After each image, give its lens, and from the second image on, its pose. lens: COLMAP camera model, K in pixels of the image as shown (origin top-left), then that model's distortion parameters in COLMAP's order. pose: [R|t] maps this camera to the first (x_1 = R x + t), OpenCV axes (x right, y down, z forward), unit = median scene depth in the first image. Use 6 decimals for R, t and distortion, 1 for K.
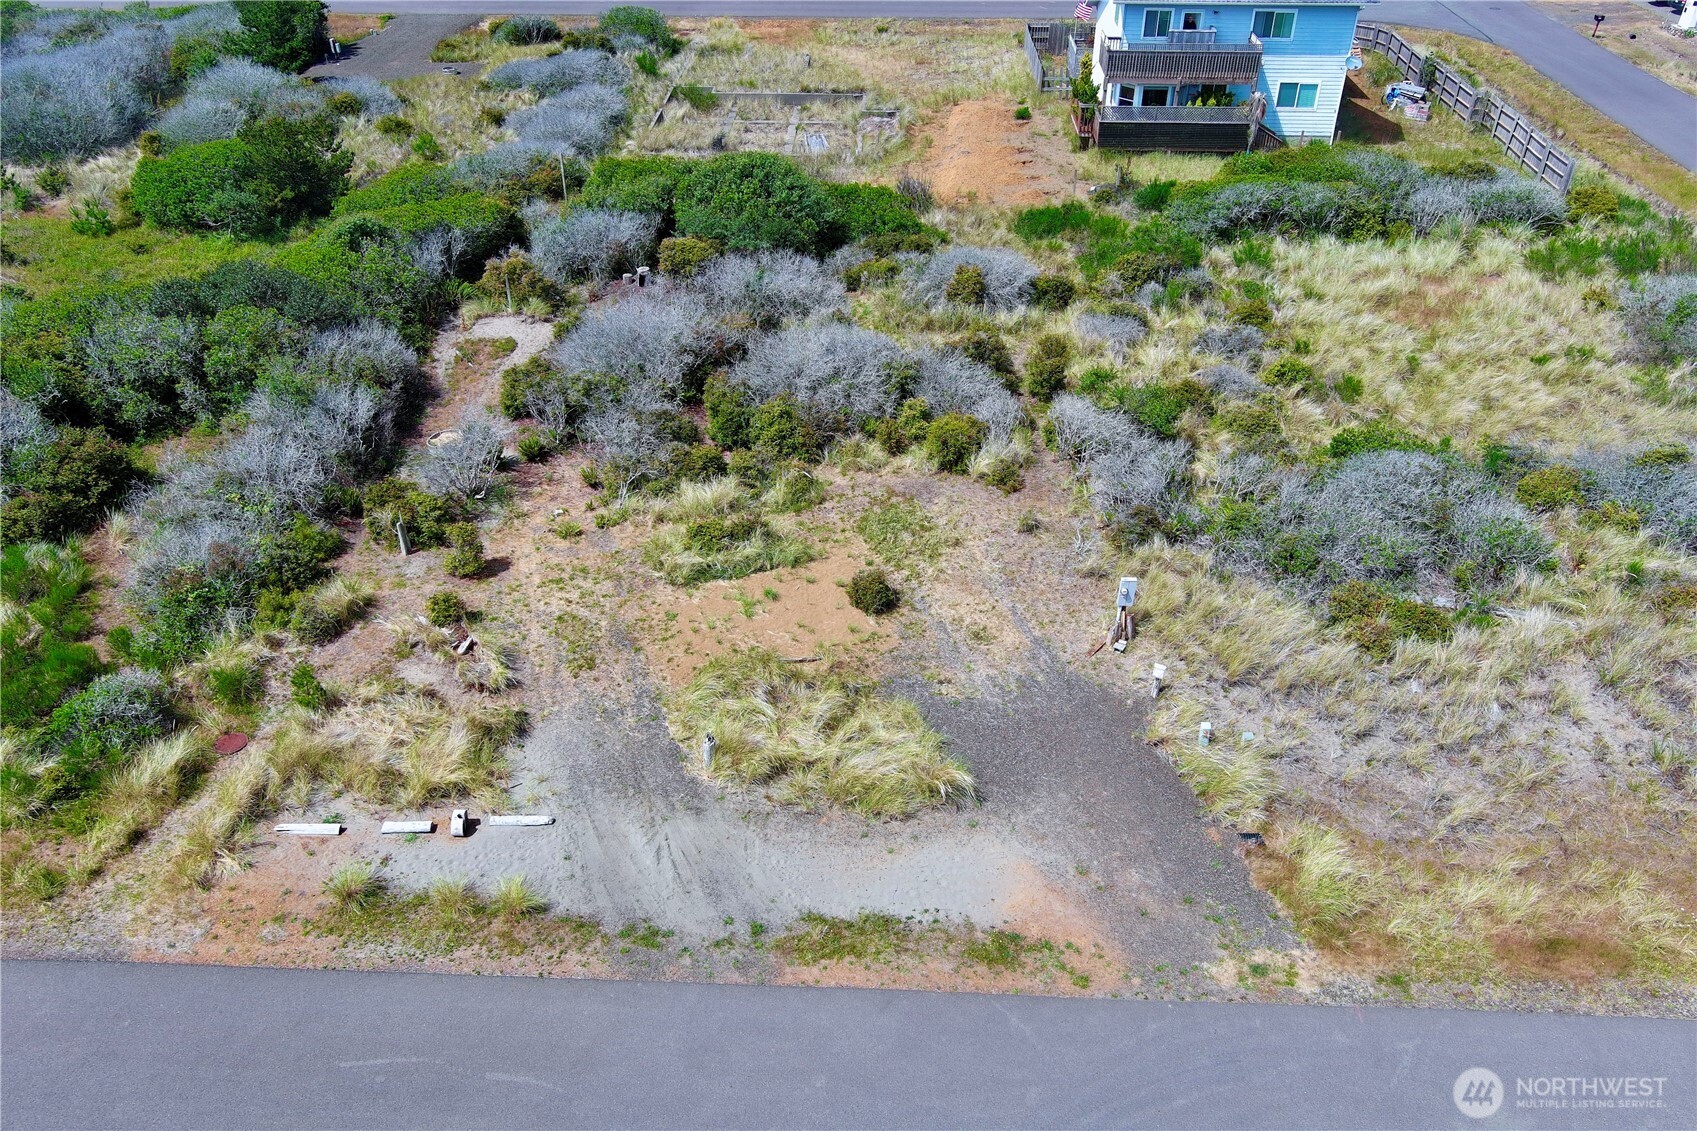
lens RADIAL K [[1313.3, 0, 848.3], [0, 1313.3, 566.4], [0, 0, 1]] dist [0.021295, -0.018121]
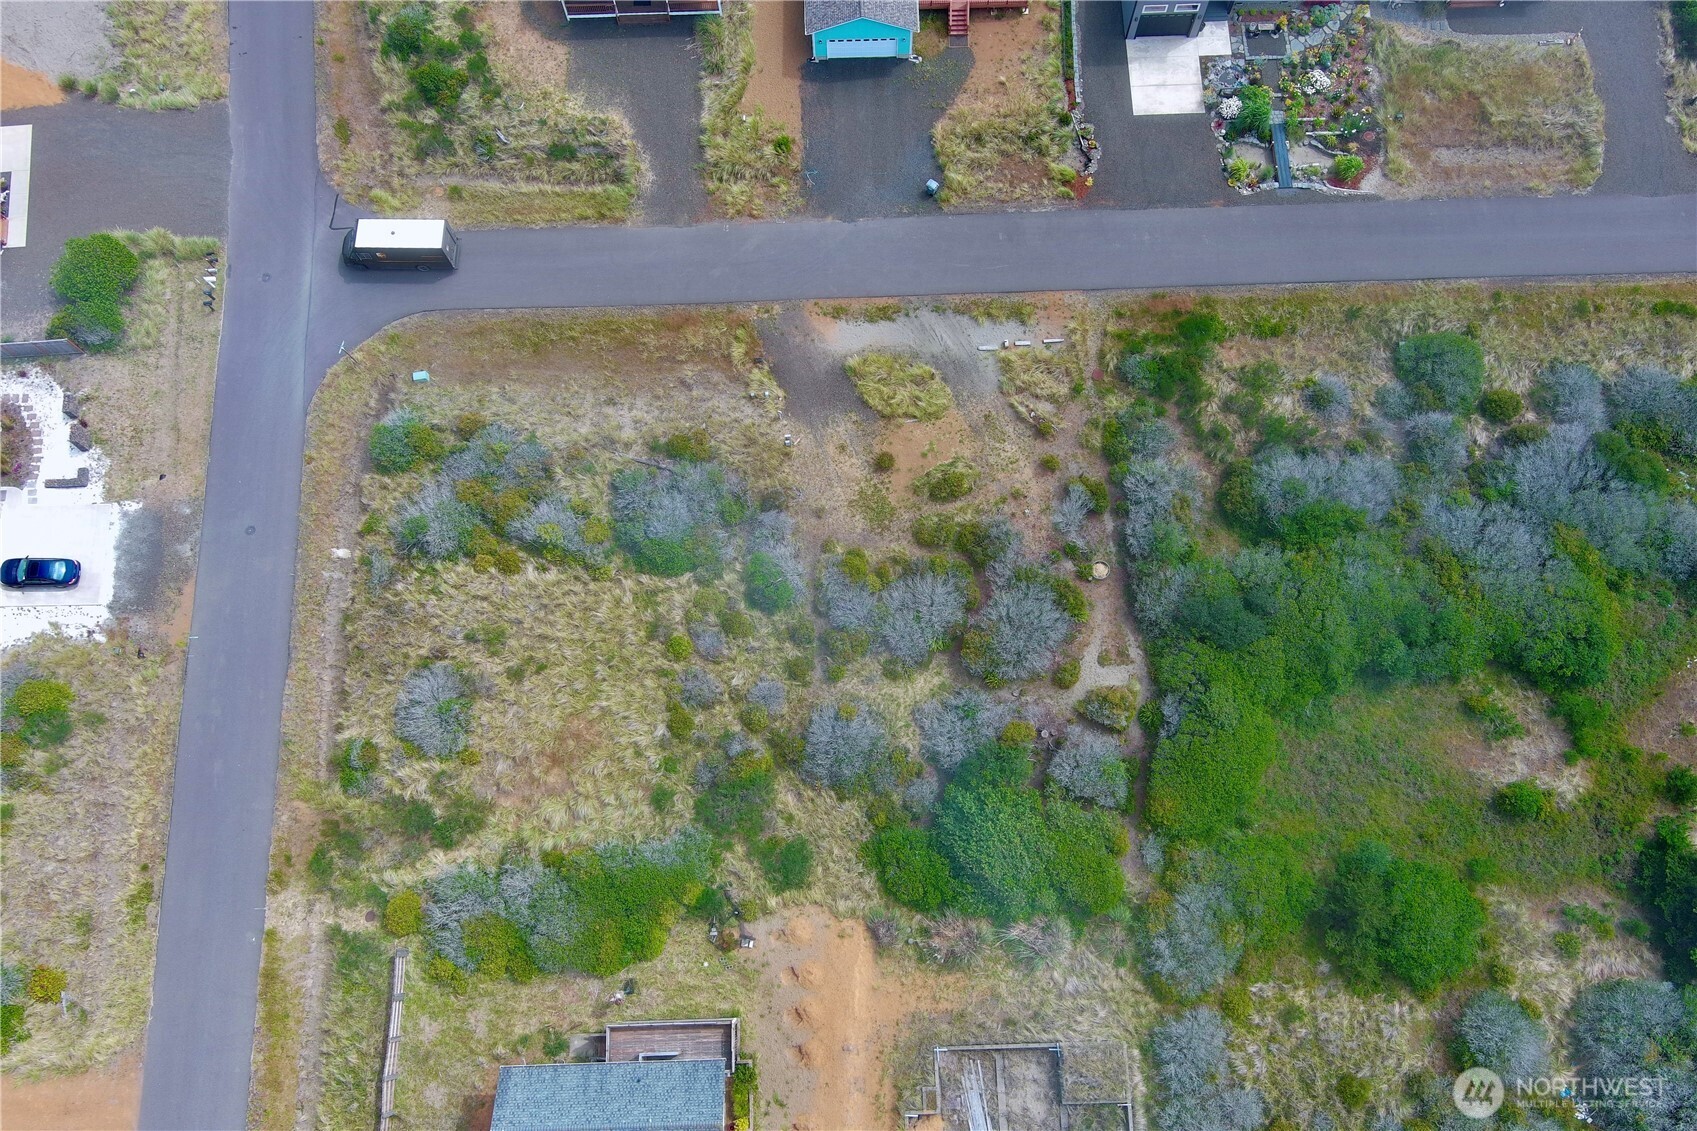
lens RADIAL K [[1325.4, 0, 840.1], [0, 1325.4, 568.1], [0, 0, 1]] dist [0.040215, -0.076895]
pose [[-0.997483, 0.070742, -0.004922, 0.137585], [-0.027279, -0.318720, 0.947456, -2.585401], [0.065456, 0.945205, 0.319847, 0.395298]]
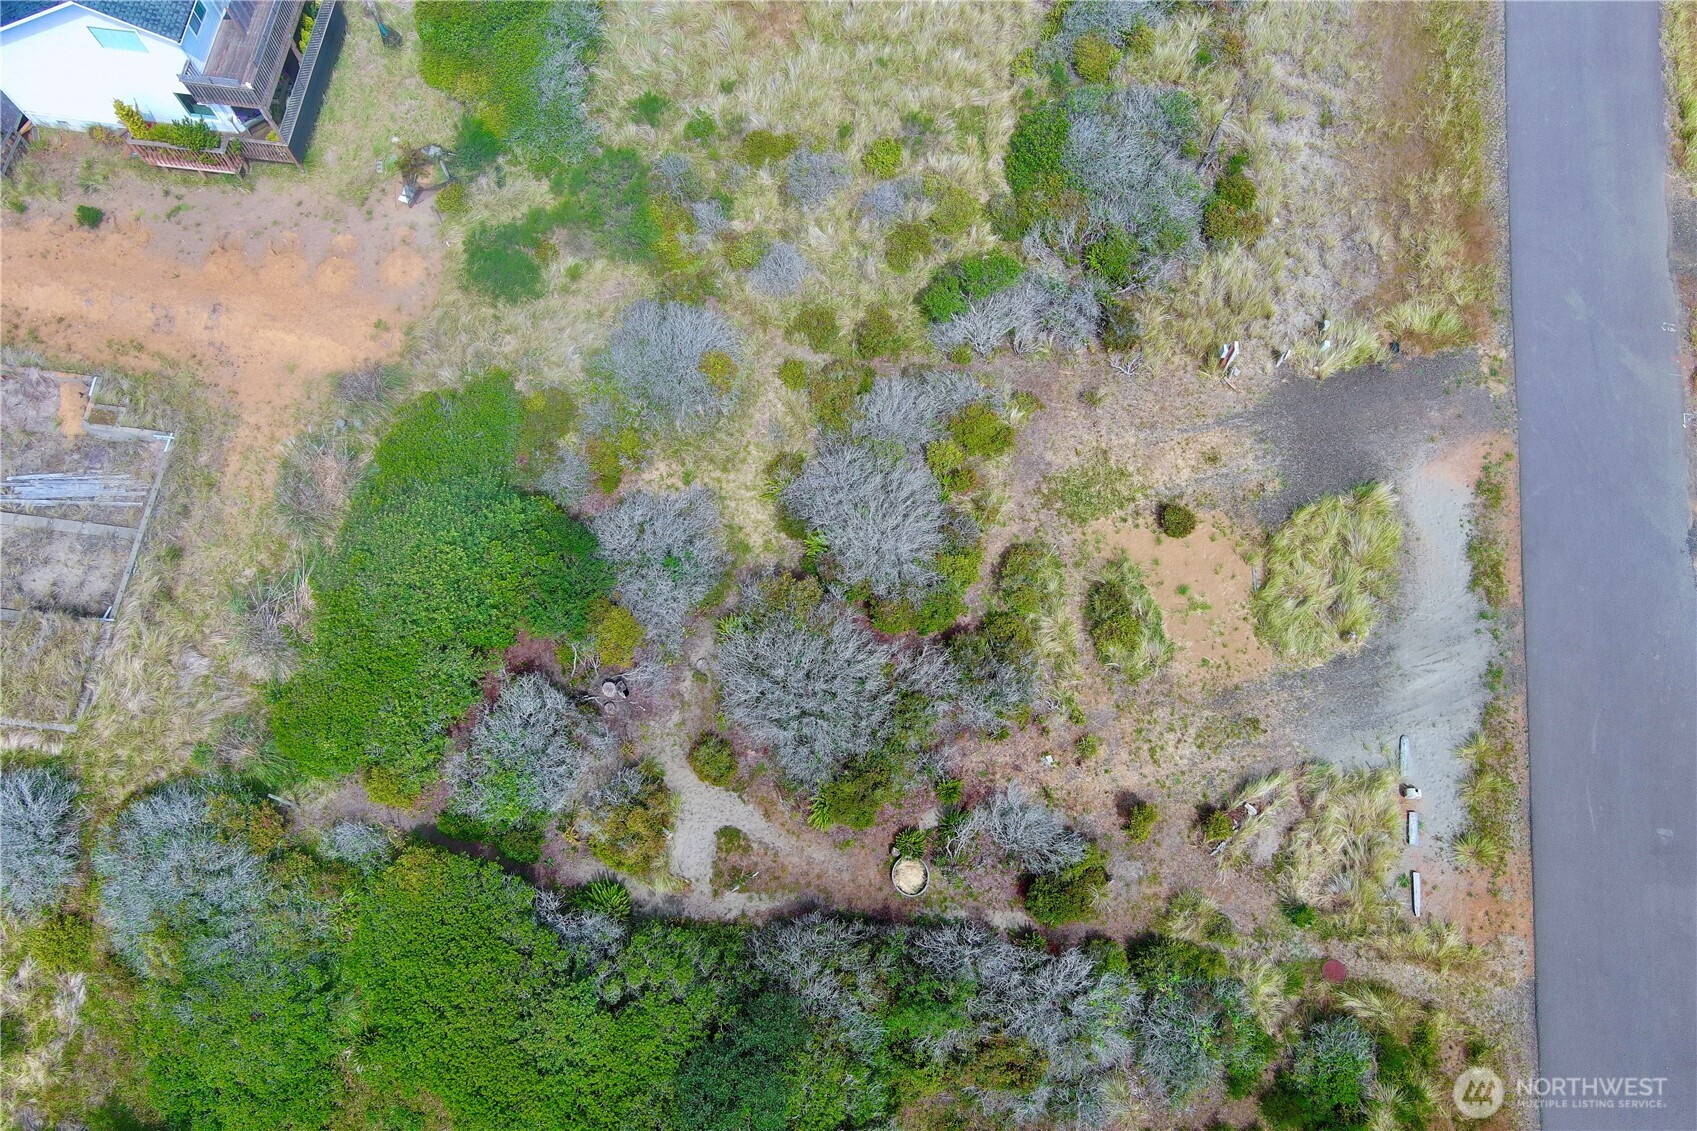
lens RADIAL K [[1313.4, 0, 847.9], [0, 1313.4, 556.7], [0, 0, 1]] dist [0.029065, -0.040392]
pose [[0.096973, -0.939244, 0.329268, -0.524709], [0.571461, 0.323404, 0.754216, -1.251613], [-0.814880, 0.115025, 0.568102, 0.537097]]
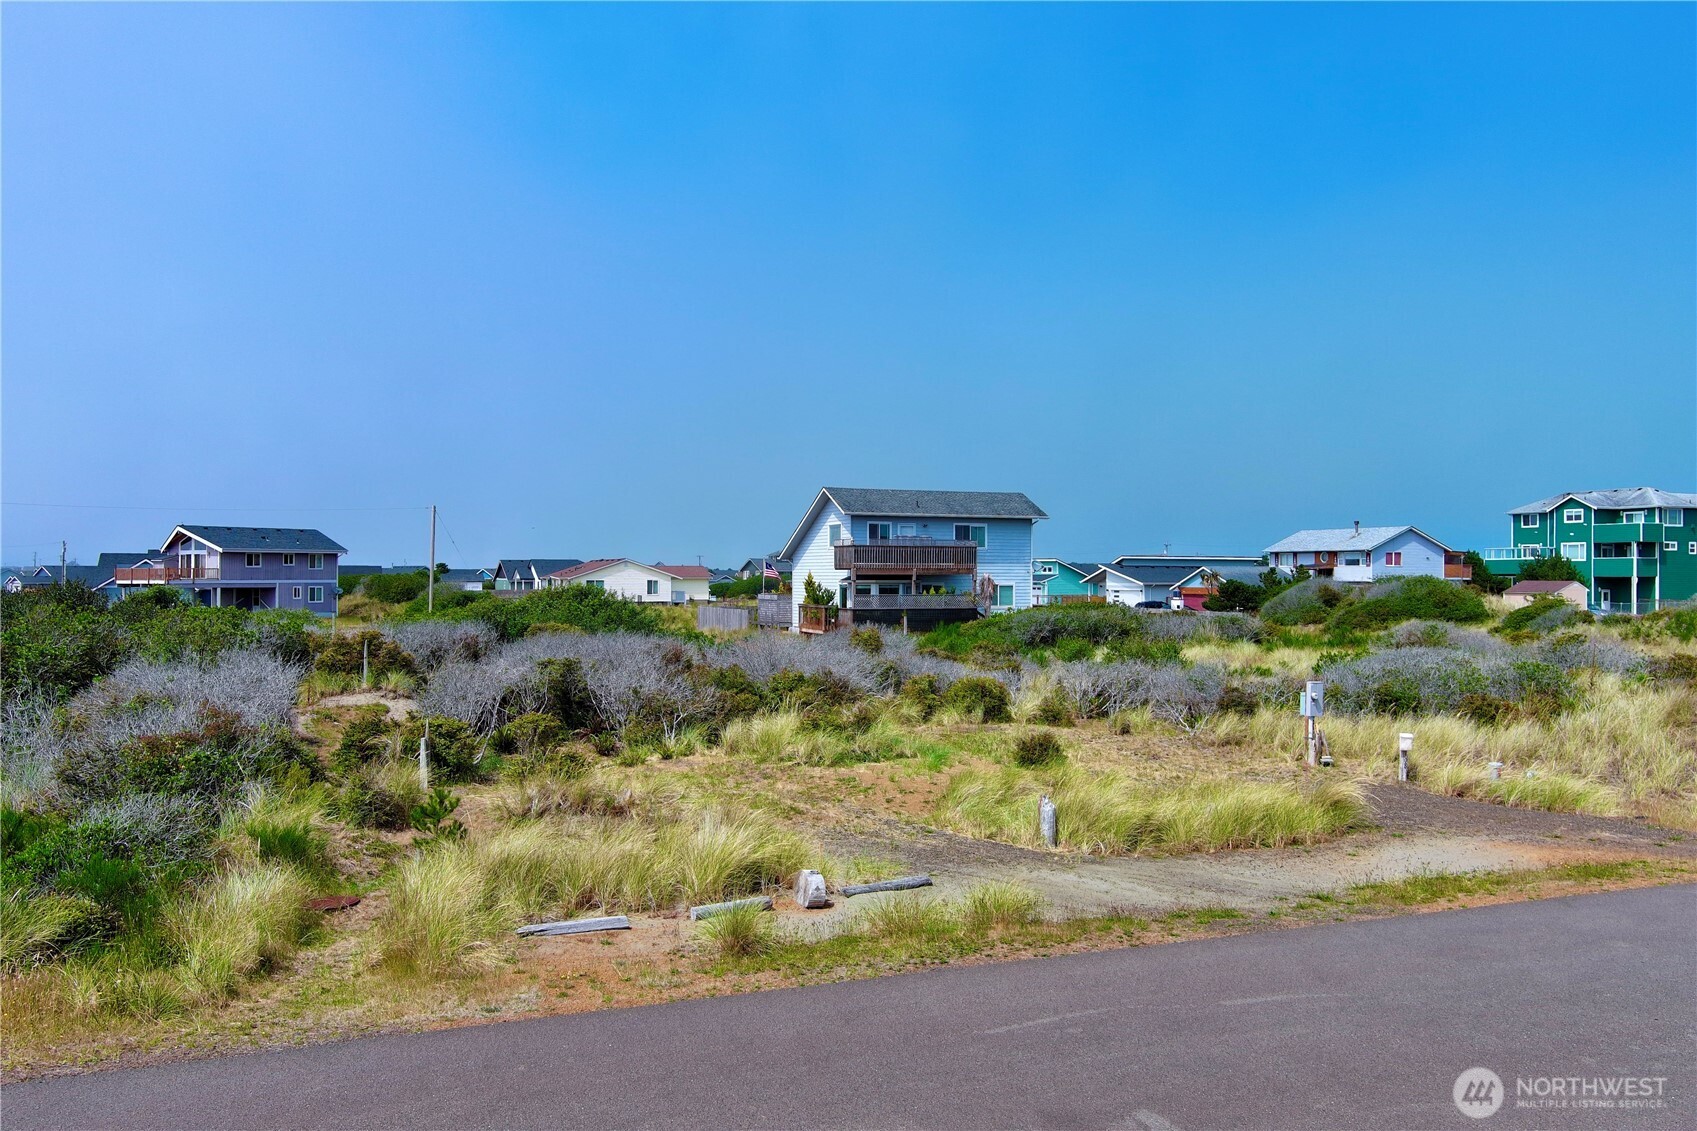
lens RADIAL K [[1313.3, 0, 849.9], [0, 1313.3, 558.2], [0, 0, 1]] dist [0.032010, -0.049121]
pose [[0.909419, 0.005038, 0.415852, -0.468014], [0.236837, 0.815671, -0.527815, 0.348134], [-0.341857, 0.578494, 0.740593, 0.364808]]
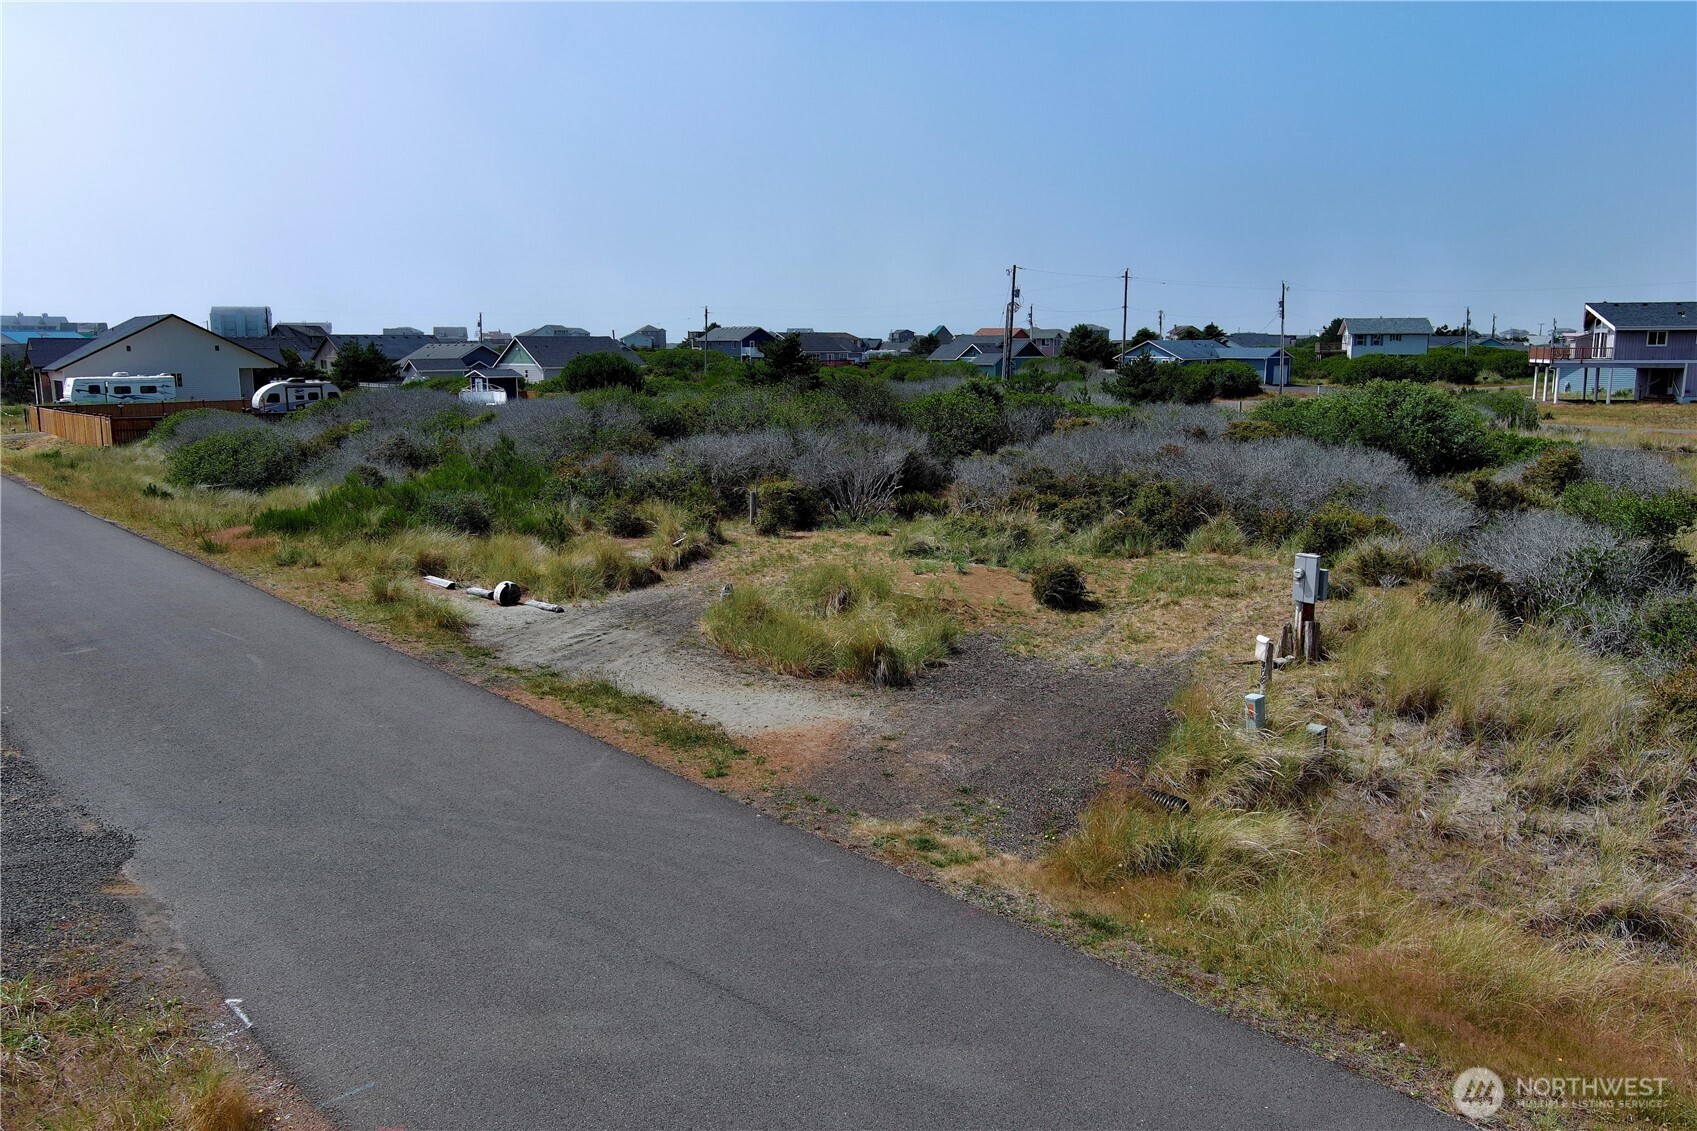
lens RADIAL K [[1314.2, 0, 847.2], [0, 1314.2, 566.7], [0, 0, 1]] dist [0.018432, -0.024530]
pose [[0.681888, 0.120018, -0.721543, 0.530861], [-0.413749, 0.876756, -0.245174, 0.272623], [0.603192, 0.465719, 0.647507, 0.419971]]
